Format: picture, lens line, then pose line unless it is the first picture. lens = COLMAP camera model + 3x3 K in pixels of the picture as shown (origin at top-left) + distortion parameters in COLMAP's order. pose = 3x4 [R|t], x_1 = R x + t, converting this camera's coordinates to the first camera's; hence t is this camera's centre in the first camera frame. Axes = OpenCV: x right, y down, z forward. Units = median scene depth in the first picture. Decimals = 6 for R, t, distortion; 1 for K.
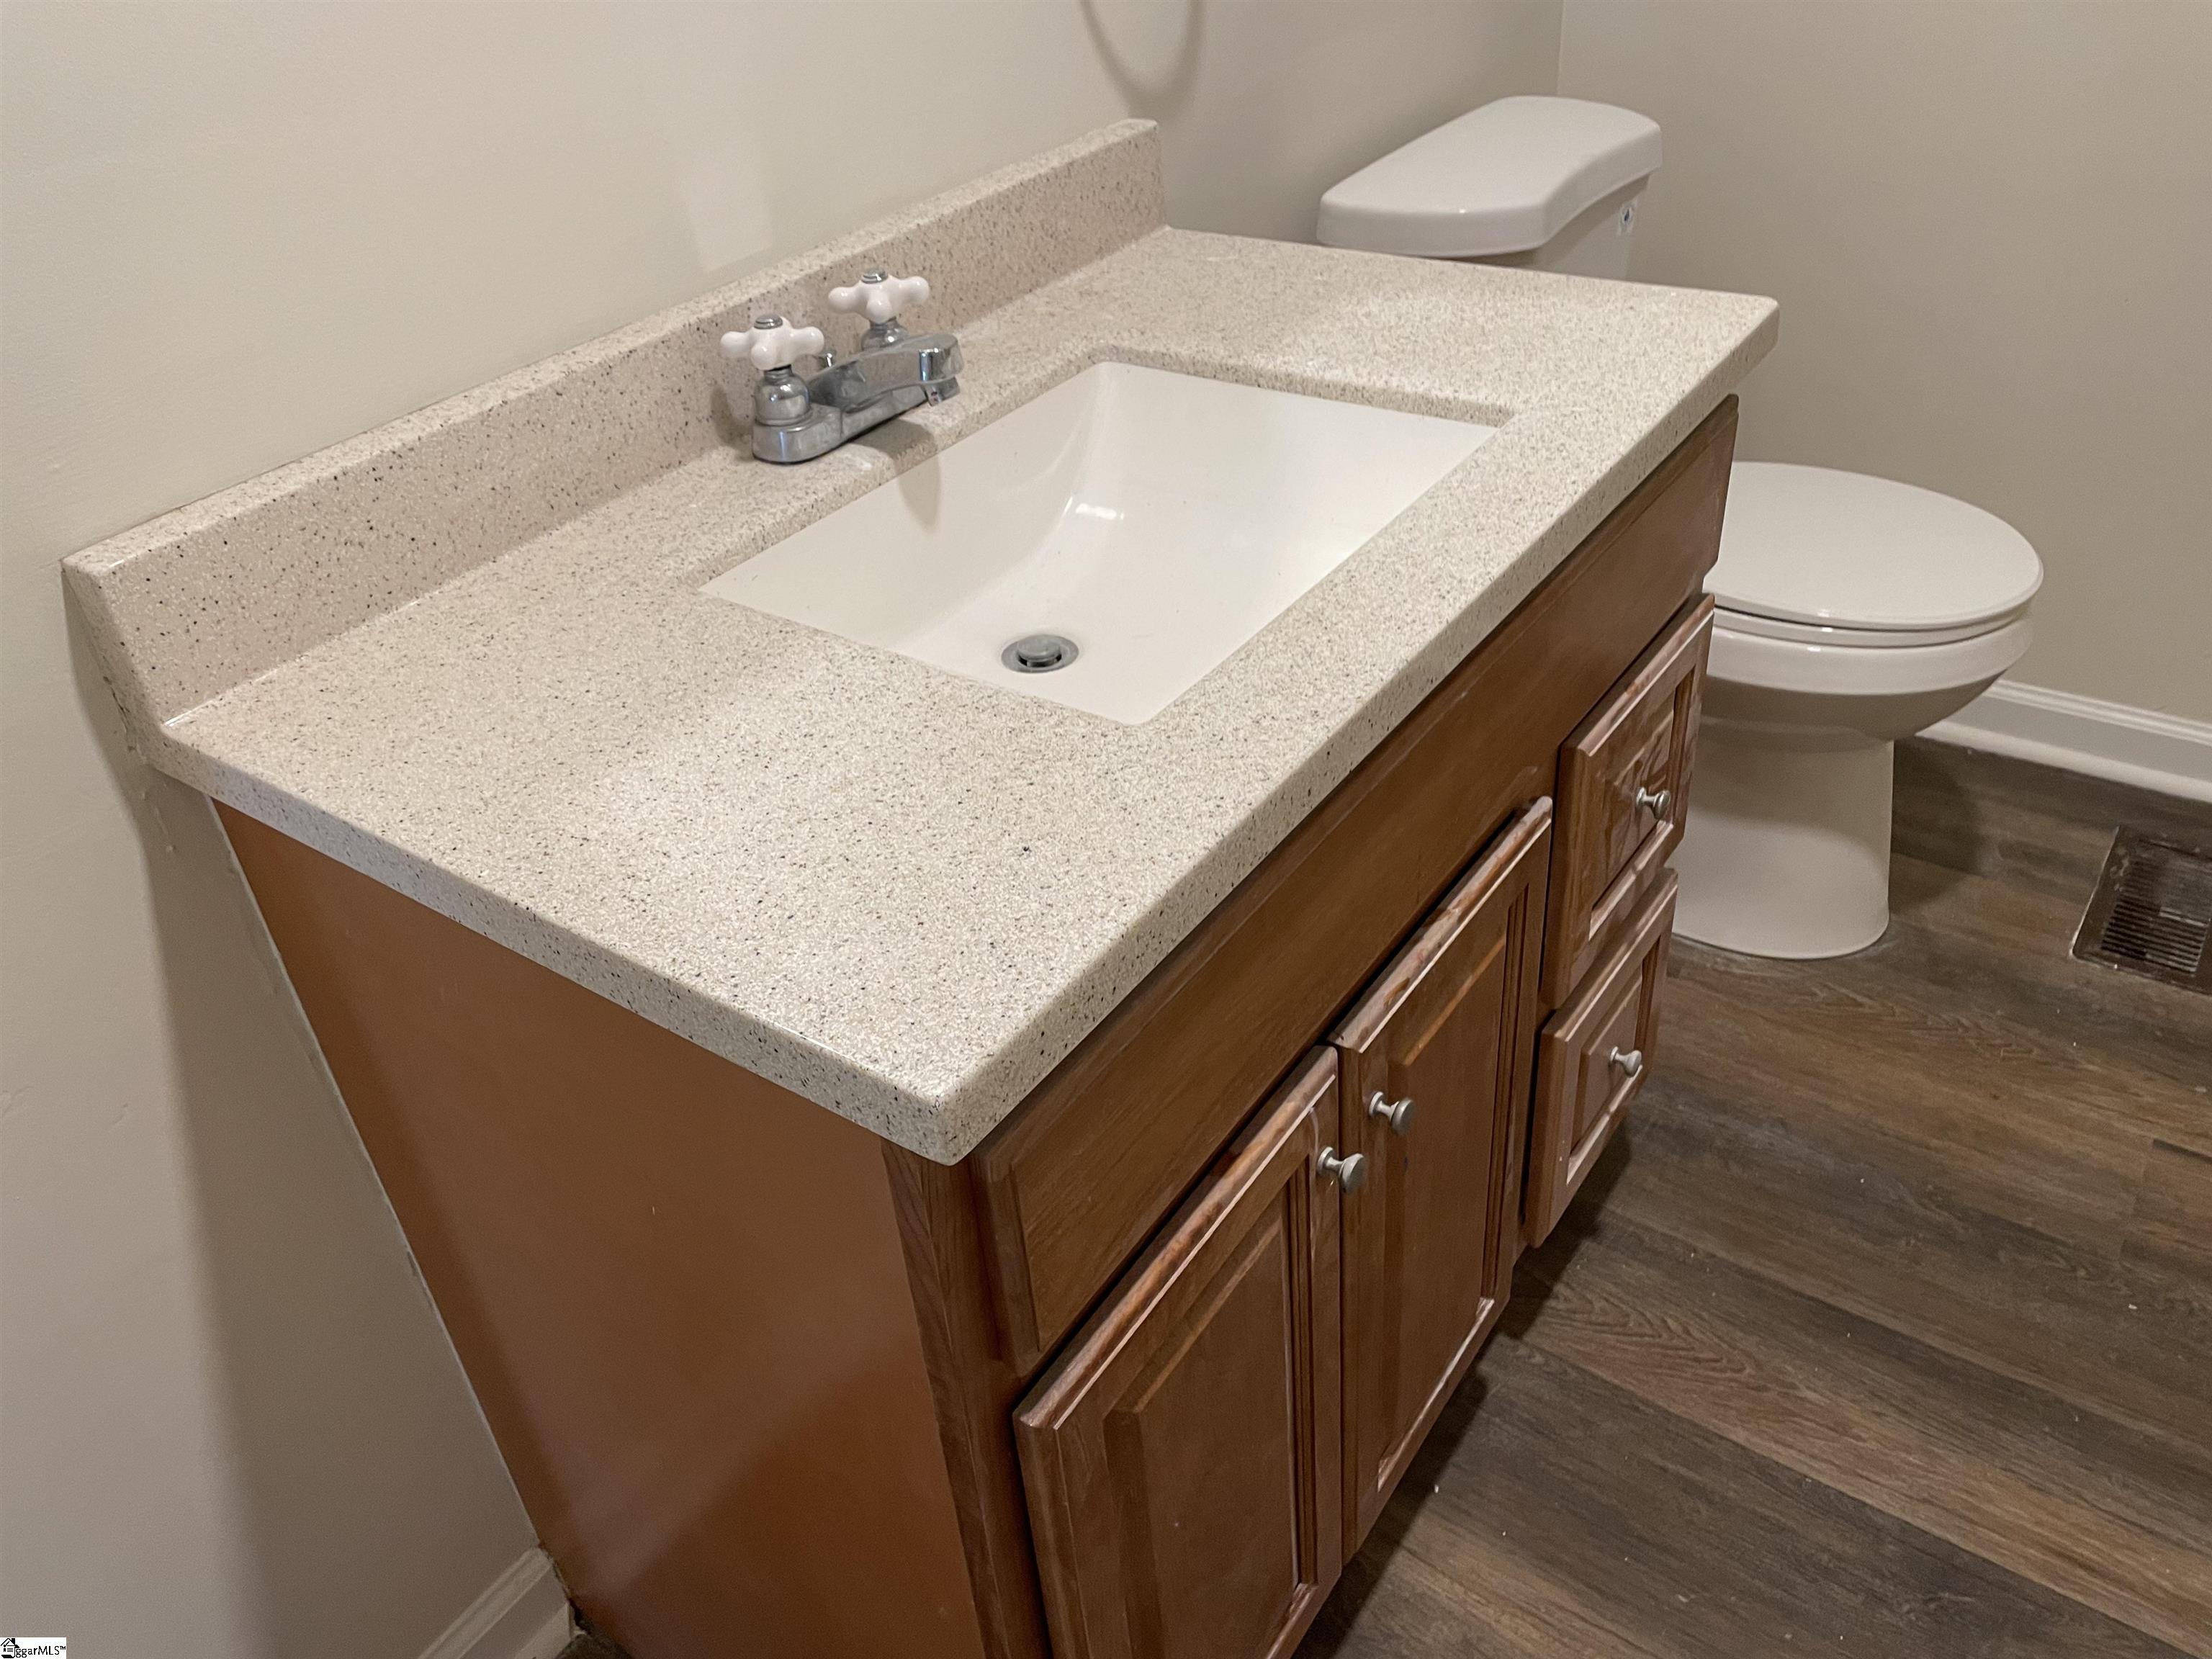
lens RADIAL K [[1685.6, 0, 1105.4], [0, 1685.6, 789.4], [0, 0, 1]] dist [0.080000, -0.103429]
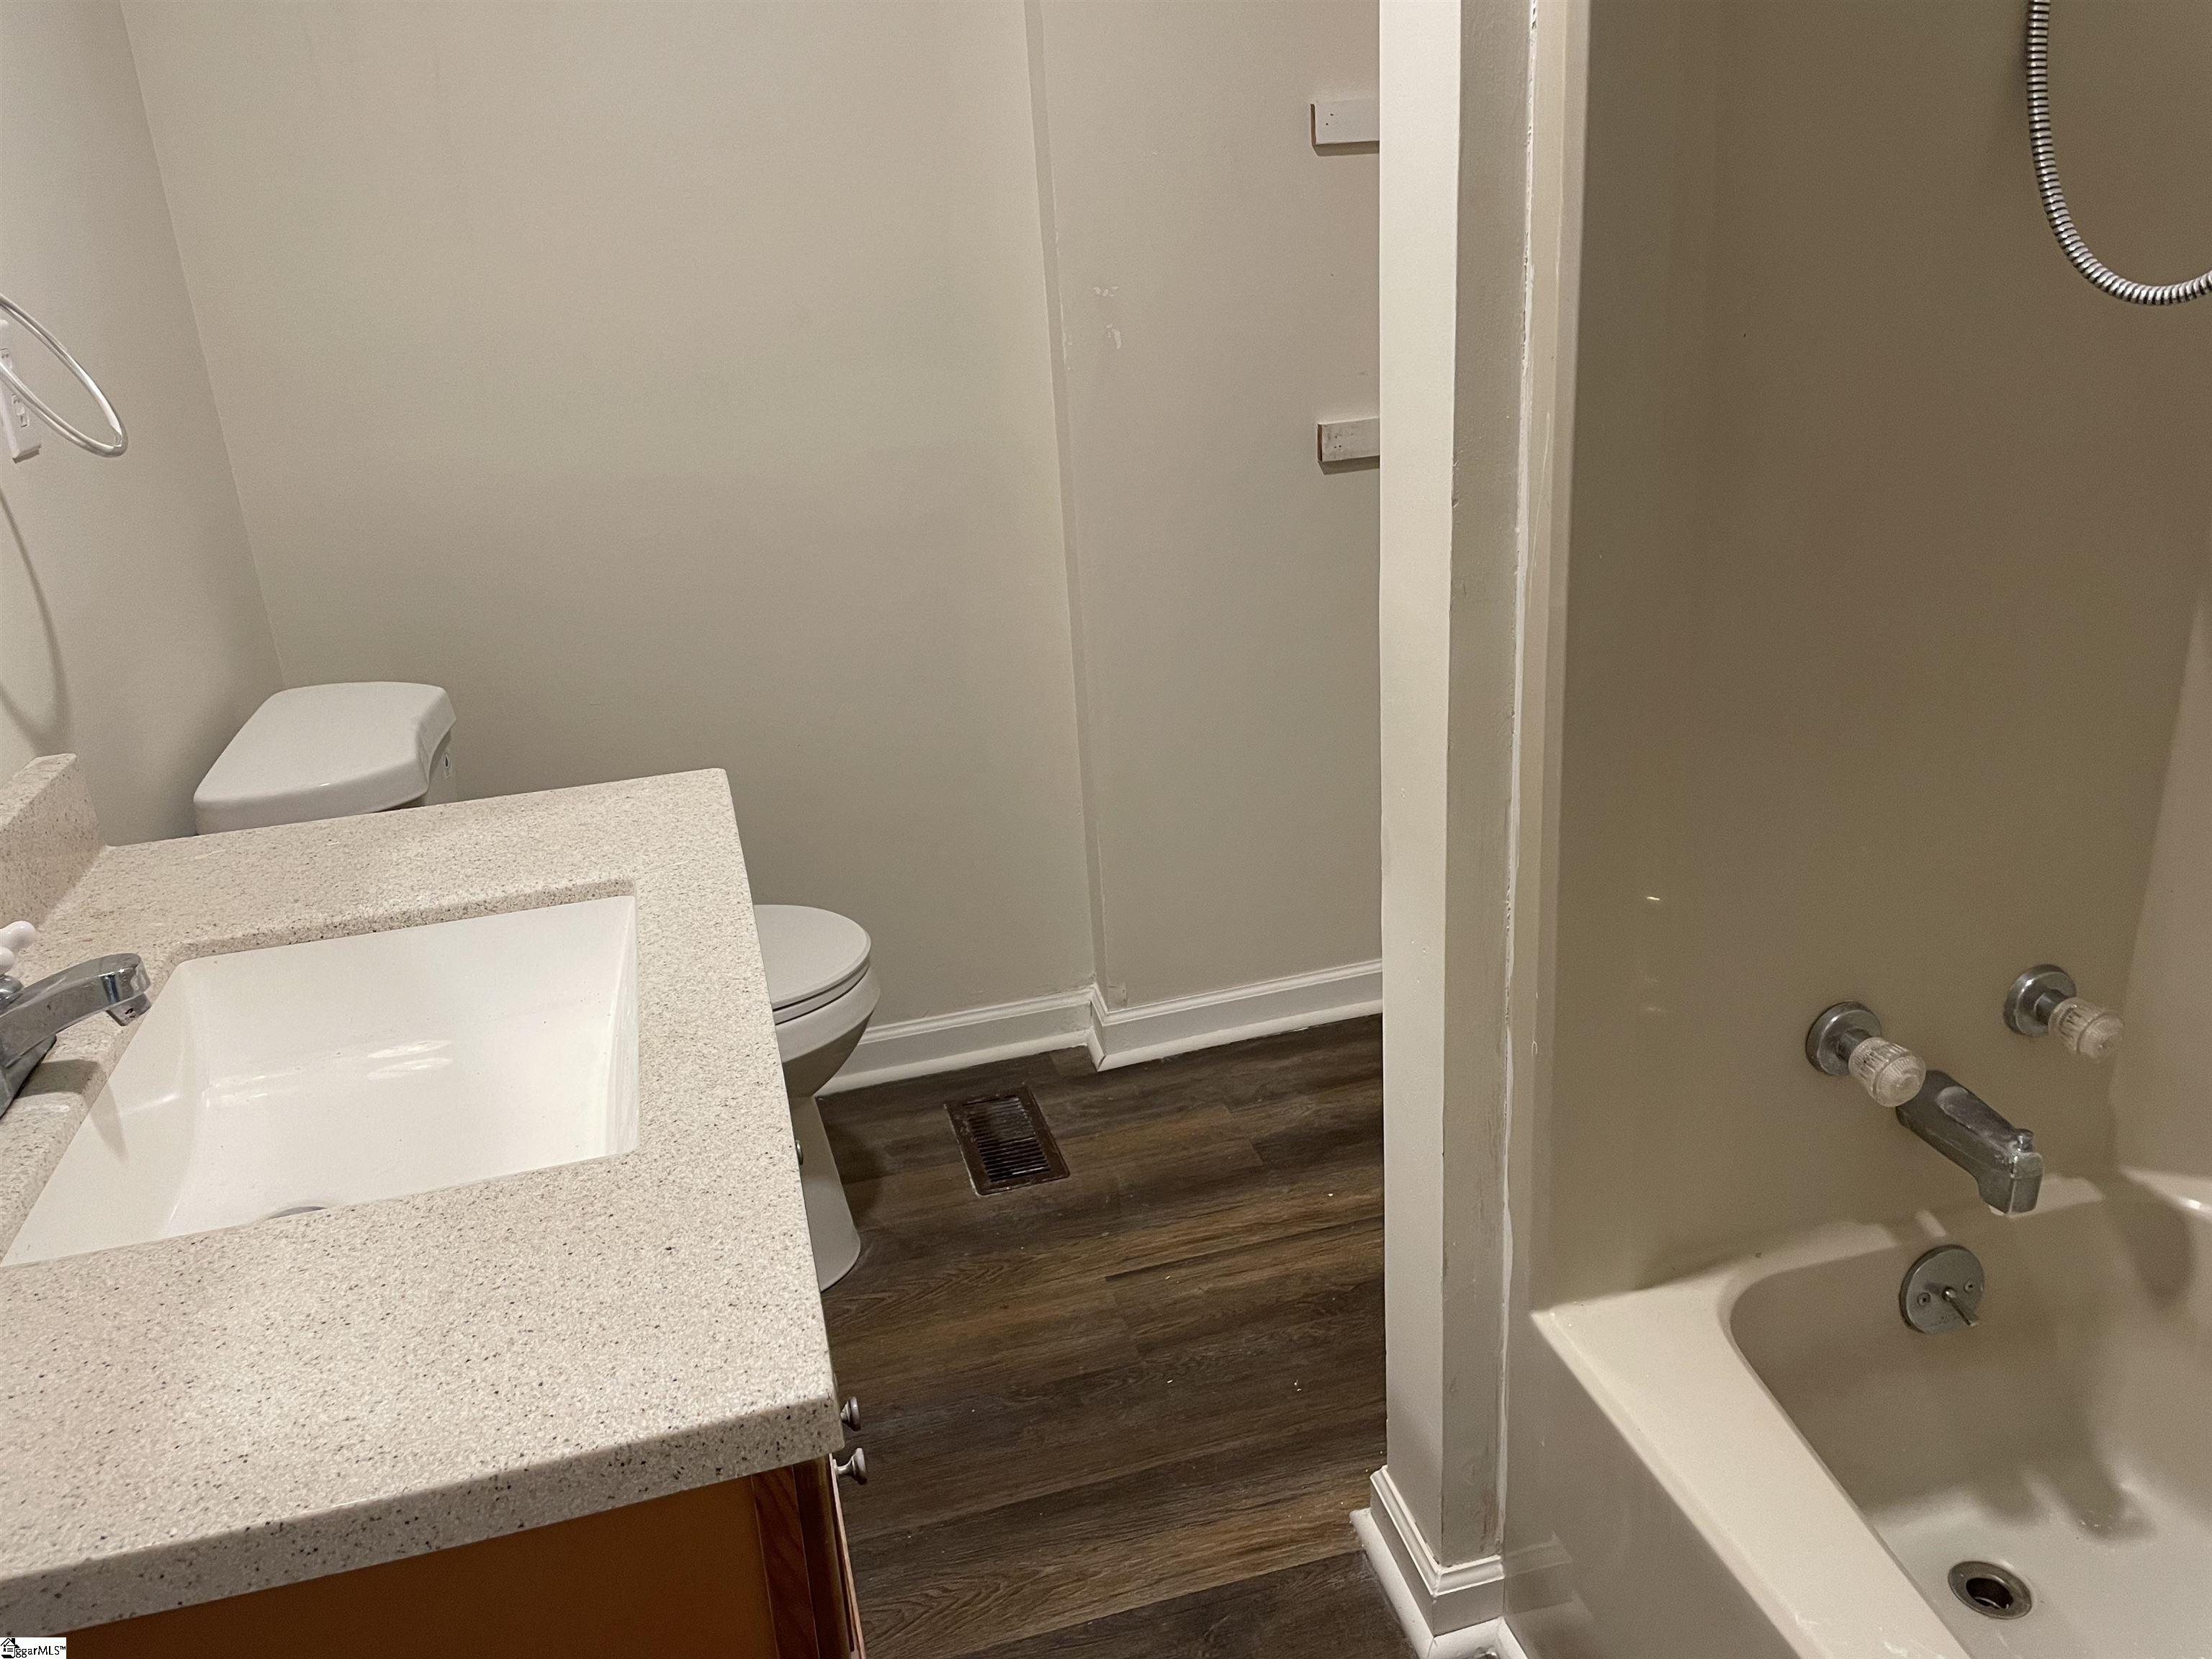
lens RADIAL K [[1685.6, 0, 1105.4], [0, 1685.6, 789.4], [0, 0, 1]] dist [0.080000, -0.103429]
pose [[0.630815, -0.214755, 0.745622, -0.363677], [0.436069, 0.892949, -0.111738, 0.007781], [-0.641807, 0.395629, 0.656934, -0.055074]]
